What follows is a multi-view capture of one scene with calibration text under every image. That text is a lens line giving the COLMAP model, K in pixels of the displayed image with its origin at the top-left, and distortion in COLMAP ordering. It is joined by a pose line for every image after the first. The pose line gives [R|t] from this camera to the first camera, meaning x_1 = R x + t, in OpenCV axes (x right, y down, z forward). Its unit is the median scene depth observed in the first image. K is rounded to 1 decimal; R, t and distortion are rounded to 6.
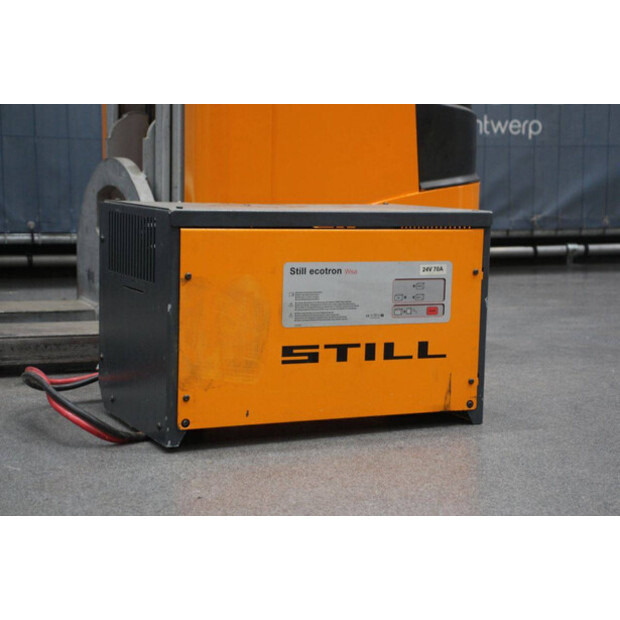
lens RADIAL K [[1267.6, 0, 306.3], [0, 1267.6, 308.4], [0, 0, 1]] dist [0.435412, 0.000000]
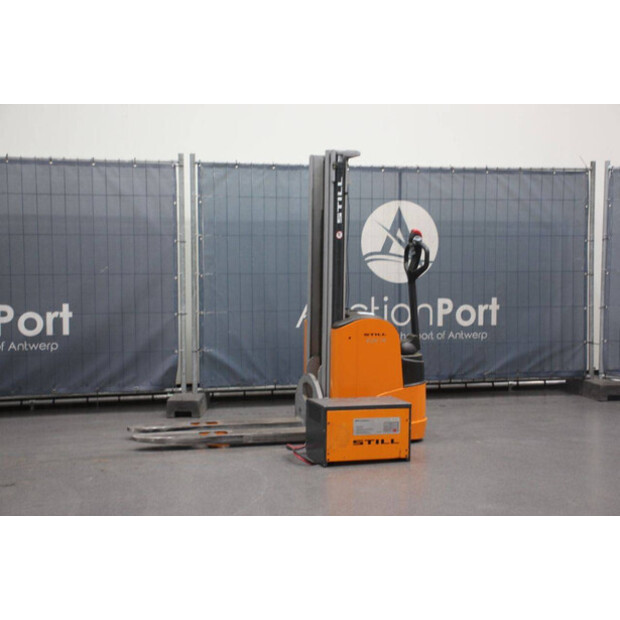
lens RADIAL K [[1061.6, 0, 310.1], [0, 1061.6, 310.9], [0, 0, 1]] dist [0.186417, 0.000000]
pose [[0.991505, -0.001614, -0.130059, 0.259576], [-0.005122, 0.998663, -0.051435, -0.186453], [0.129968, 0.051665, 0.990171, -2.132695]]
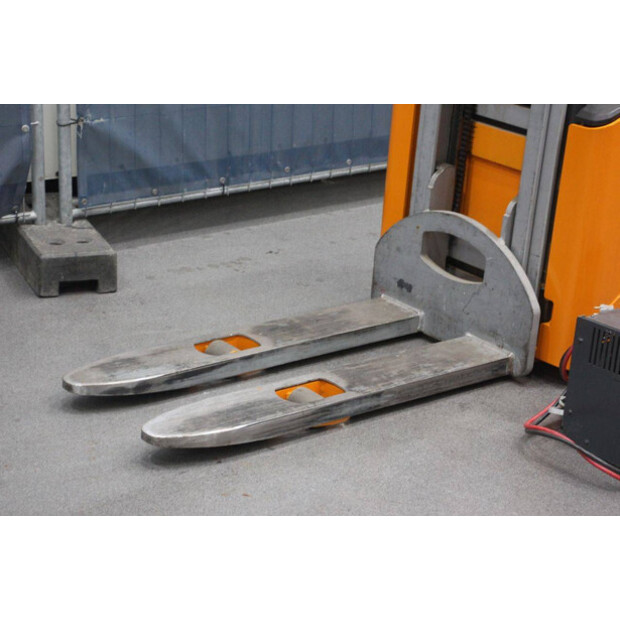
lens RADIAL K [[1484.9, 0, 309.0], [0, 1484.9, 311.3], [0, 0, 1]] dist [0.501342, 0.000000]
pose [[0.955871, -0.051701, 0.289200, -1.033973], [-0.022535, 0.968590, 0.247640, -0.552234], [-0.292920, -0.243229, 0.924682, -0.591715]]
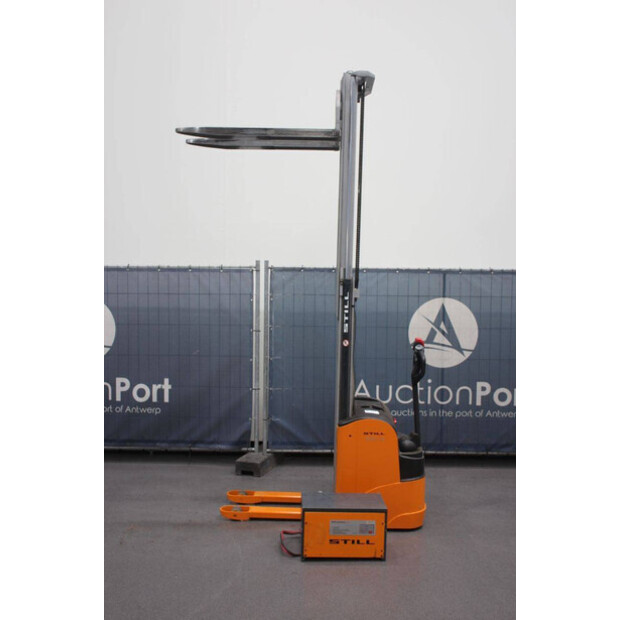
lens RADIAL K [[706.5, 0, 310.6], [0, 706.5, 313.1], [0, 0, 1]] dist [-0.031711, 0.000000]
pose [[0.916799, 0.019470, -0.398874, 0.804180], [-0.044852, 0.997511, -0.054400, -0.563894], [0.396822, 0.067764, 0.915391, -1.167778]]
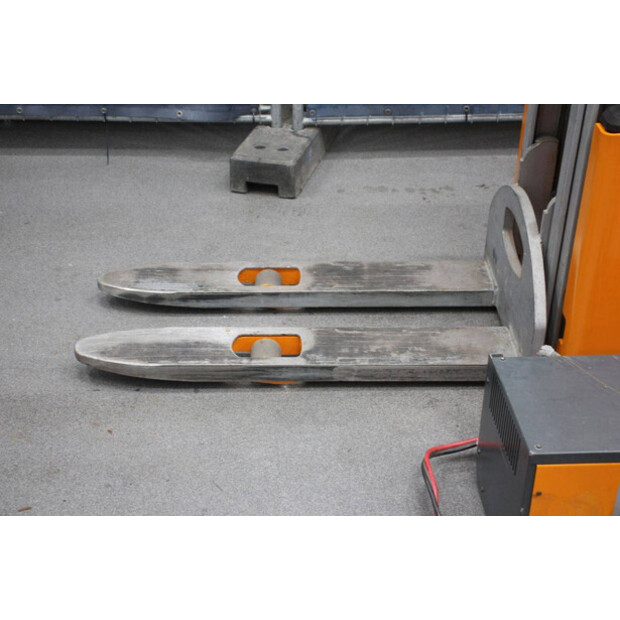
lens RADIAL K [[1031.0, 0, 310.3], [0, 1031.0, 311.0], [0, 0, 1]] dist [0.180014, 0.000000]
pose [[0.931356, 0.180025, -0.316493, -0.003541], [-0.028793, 0.902913, 0.428859, -0.600109], [0.362971, -0.390307, 0.846116, 0.056766]]
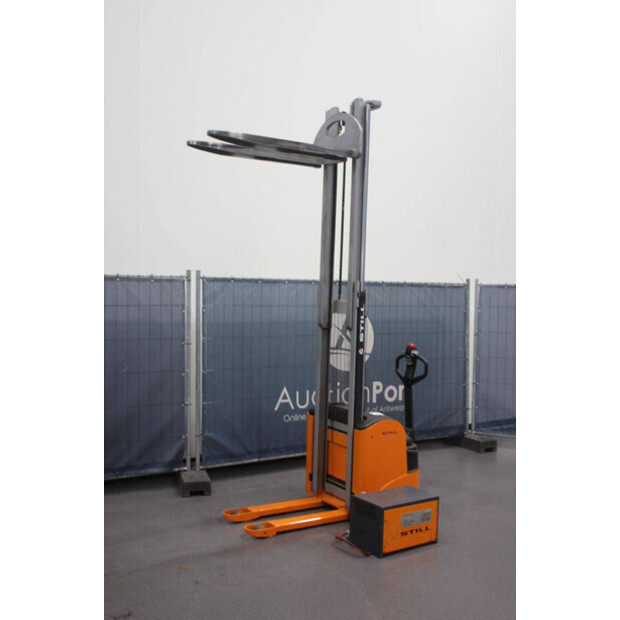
lens RADIAL K [[706.5, 0, 306.8], [0, 706.5, 309.7], [0, 0, 1]] dist [-0.031711, 0.000000]
pose [[0.986055, 0.002531, 0.166400, -0.741659], [0.010570, 0.996913, -0.077800, -0.550159], [-0.166083, 0.078474, 0.982984, -1.432582]]
